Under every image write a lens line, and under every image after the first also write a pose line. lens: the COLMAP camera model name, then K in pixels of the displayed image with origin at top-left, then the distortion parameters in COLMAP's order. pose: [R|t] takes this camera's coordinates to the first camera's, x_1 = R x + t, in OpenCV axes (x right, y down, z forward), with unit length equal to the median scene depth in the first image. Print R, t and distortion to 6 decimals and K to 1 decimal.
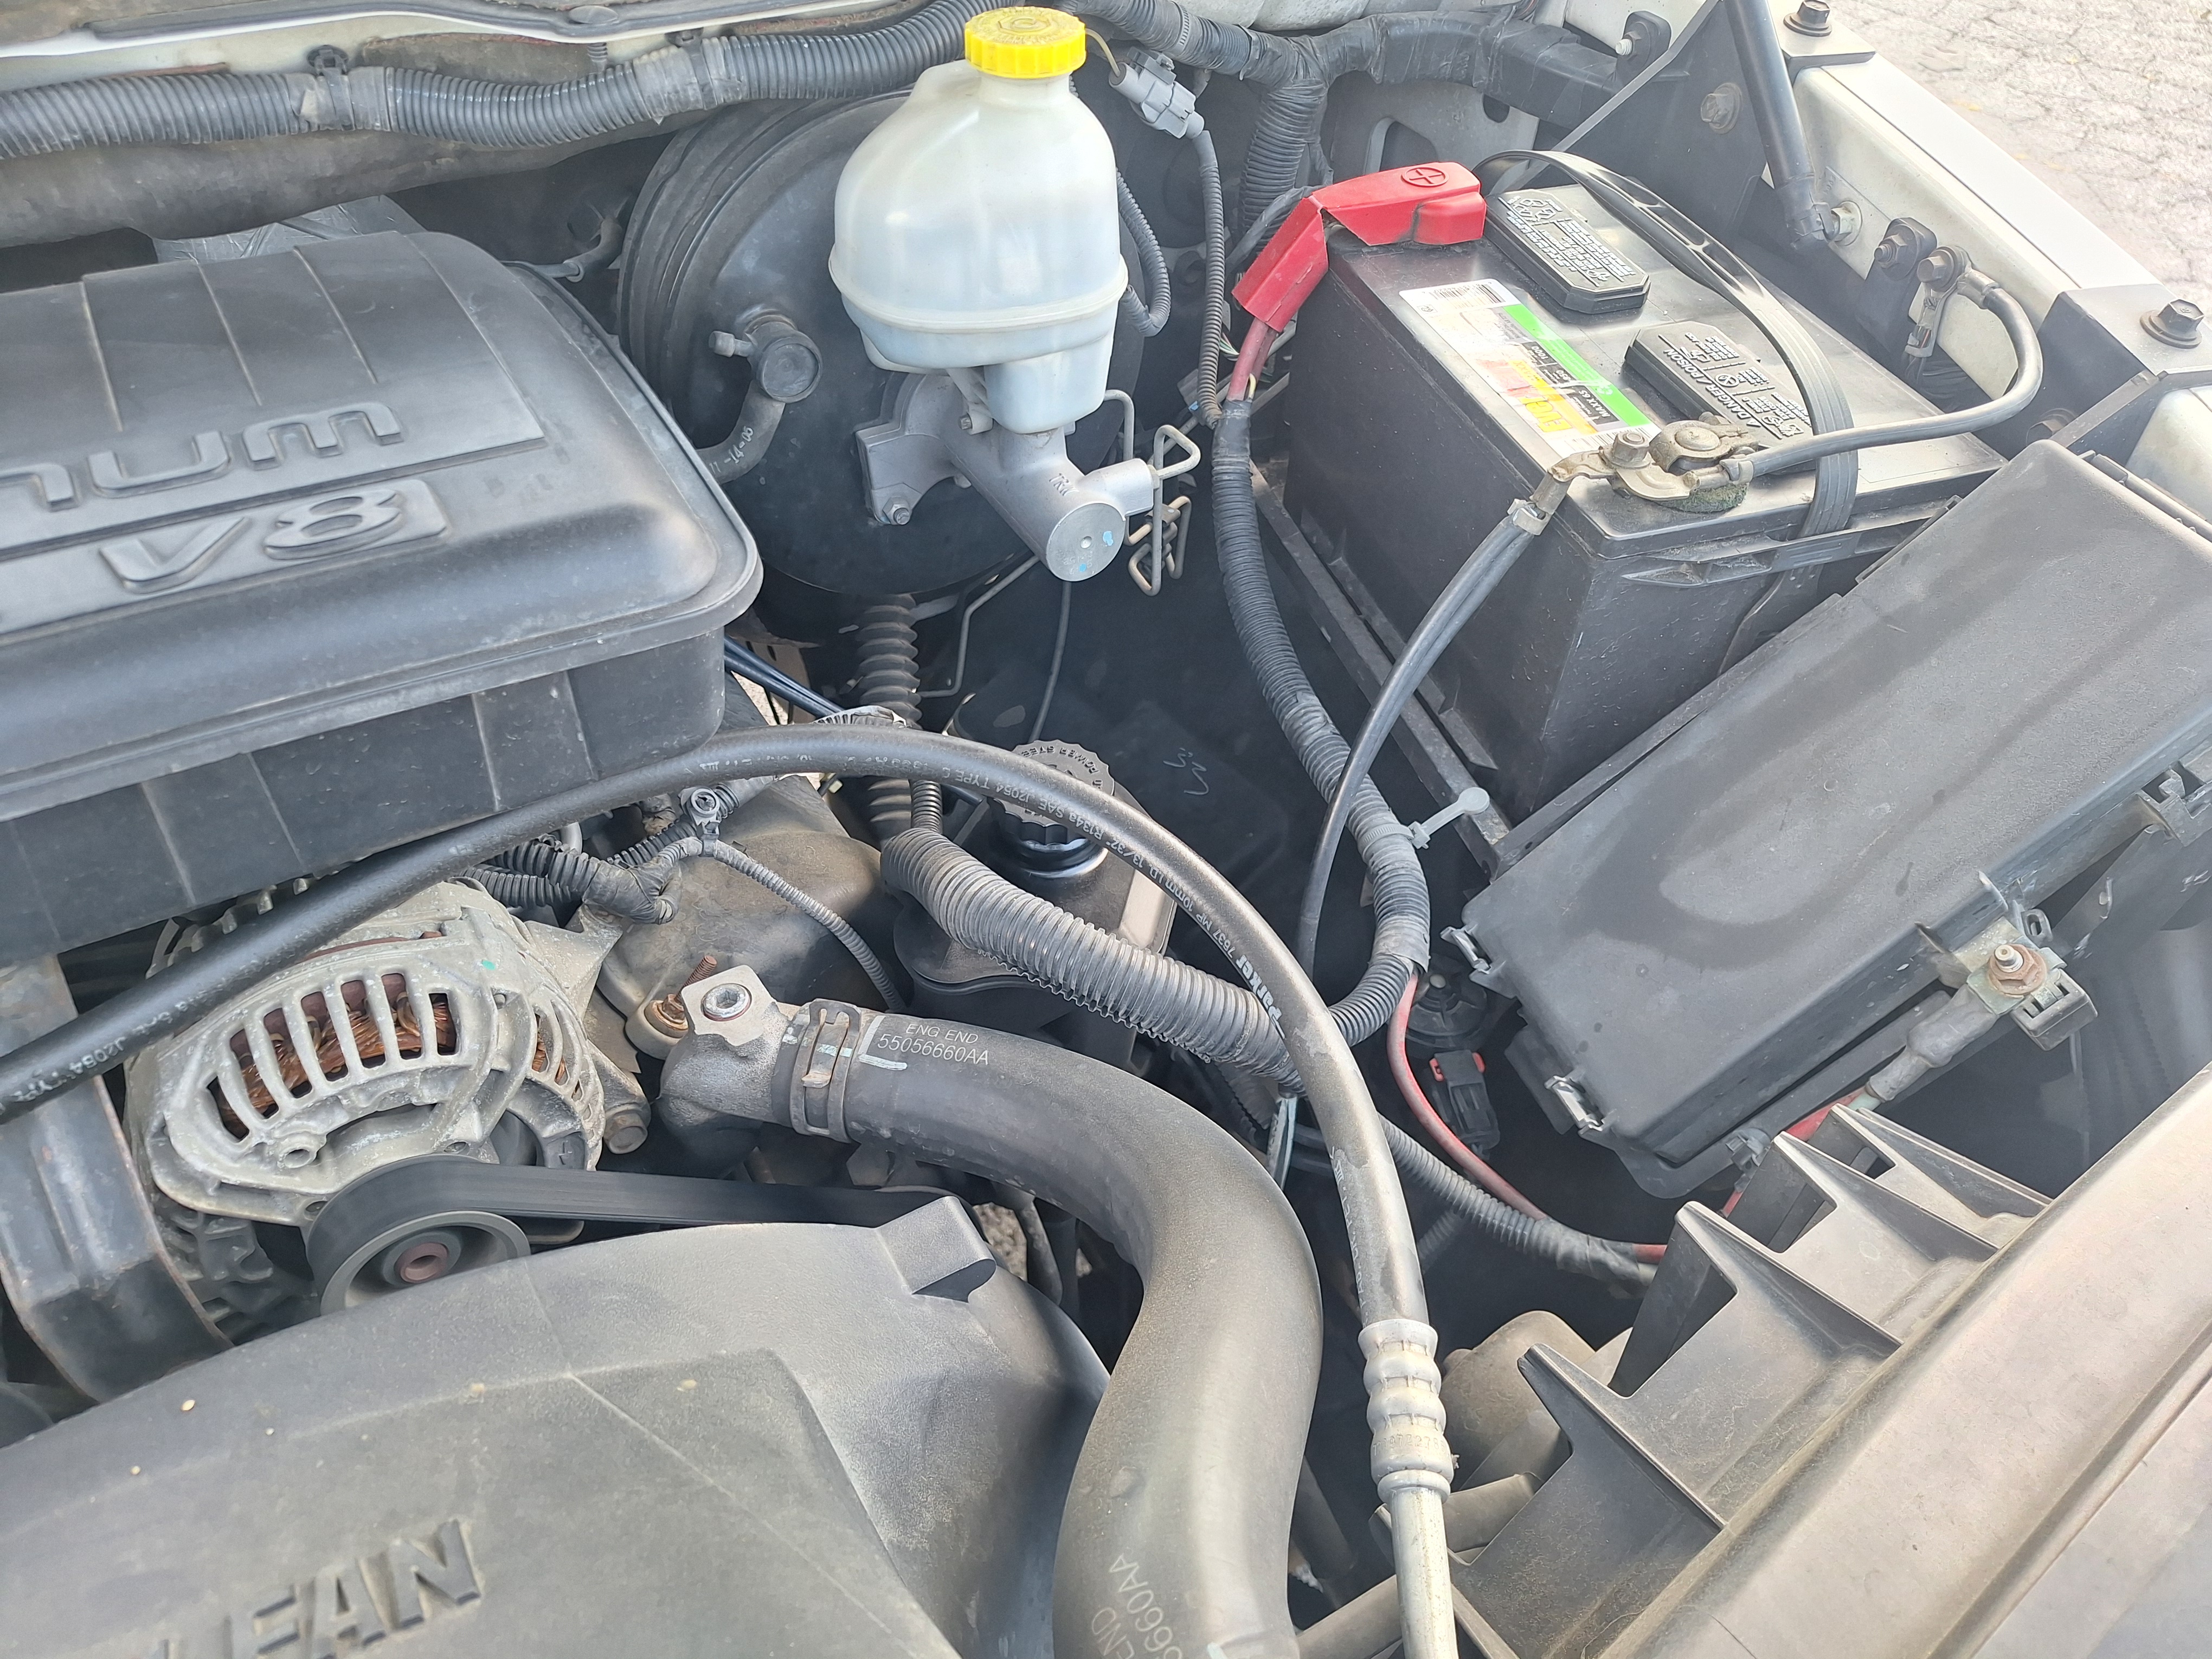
lens RADIAL K [[1464.0, 0, 1056.5], [0, 1464.0, 829.4], [0, 0, 1]] dist [0.085887, -0.088880]
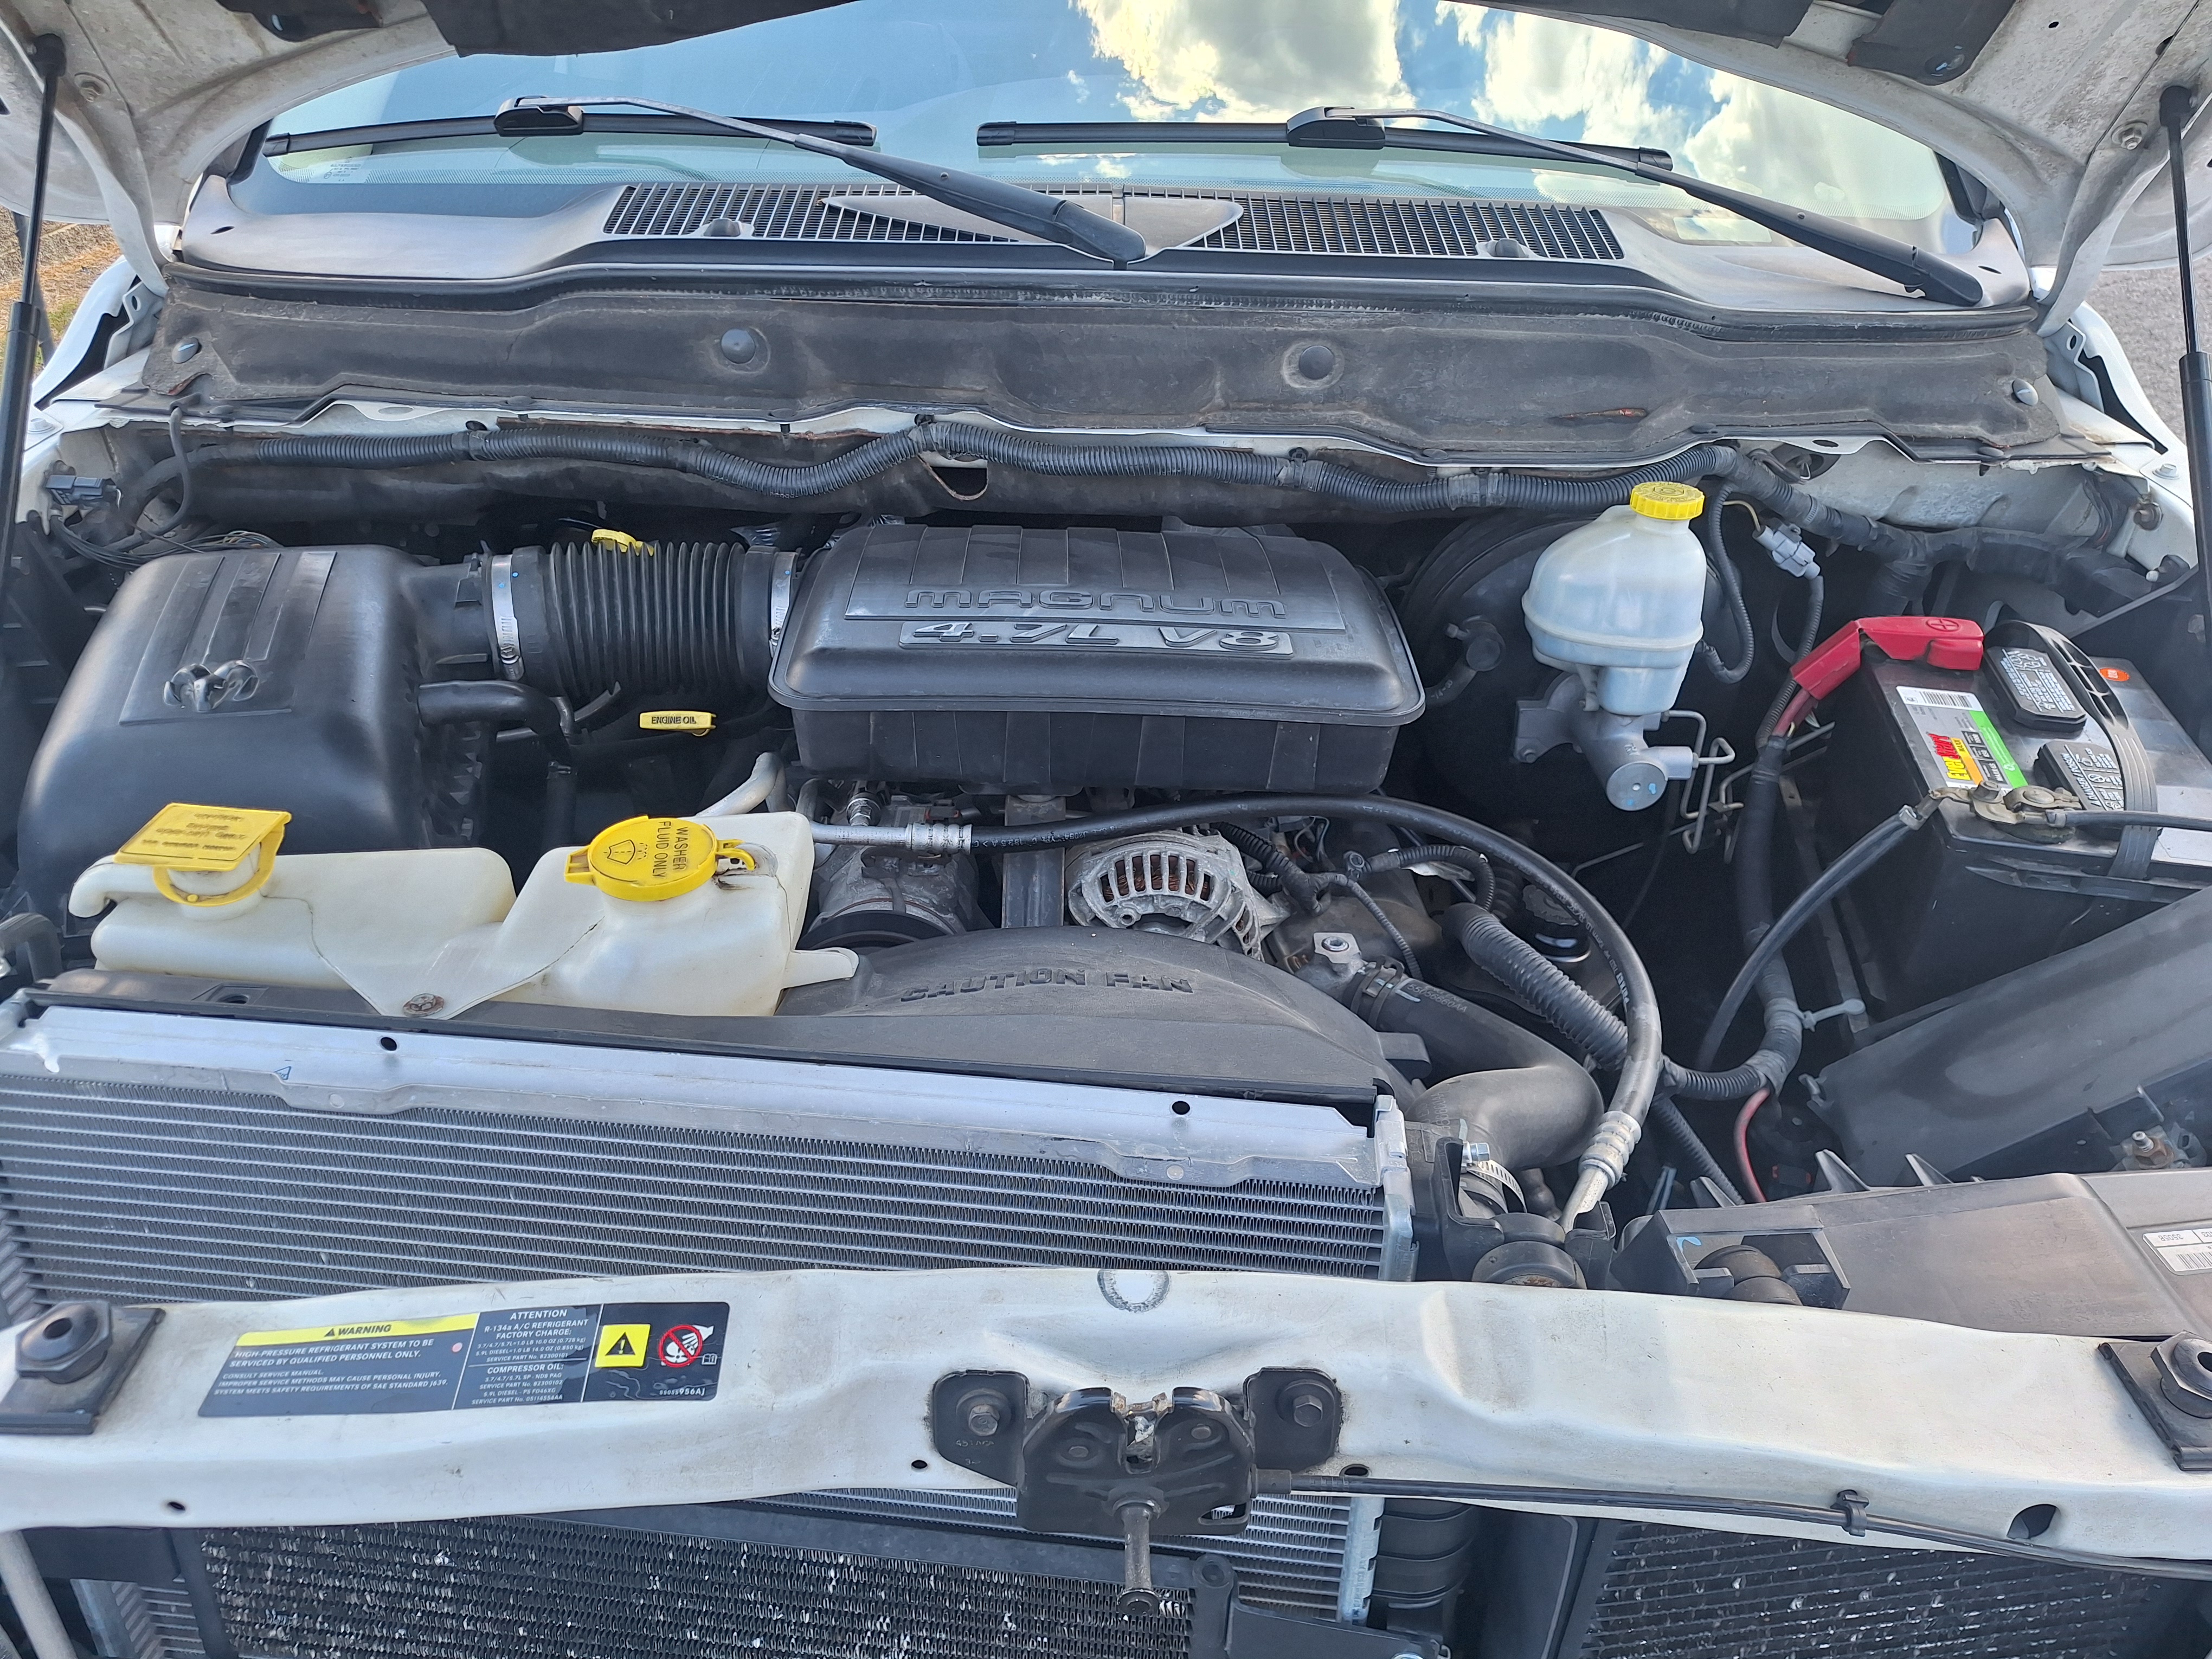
lens RADIAL K [[1516.4, 0, 1106.0], [0, 1516.4, 829.5], [0, 0, 1]] dist [-0.000066, -0.003810]
pose [[0.874474, 0.246627, -0.417696, 0.229455], [-0.340588, 0.925318, -0.166692, 0.333622], [0.345391, 0.288030, 0.893165, -0.674841]]
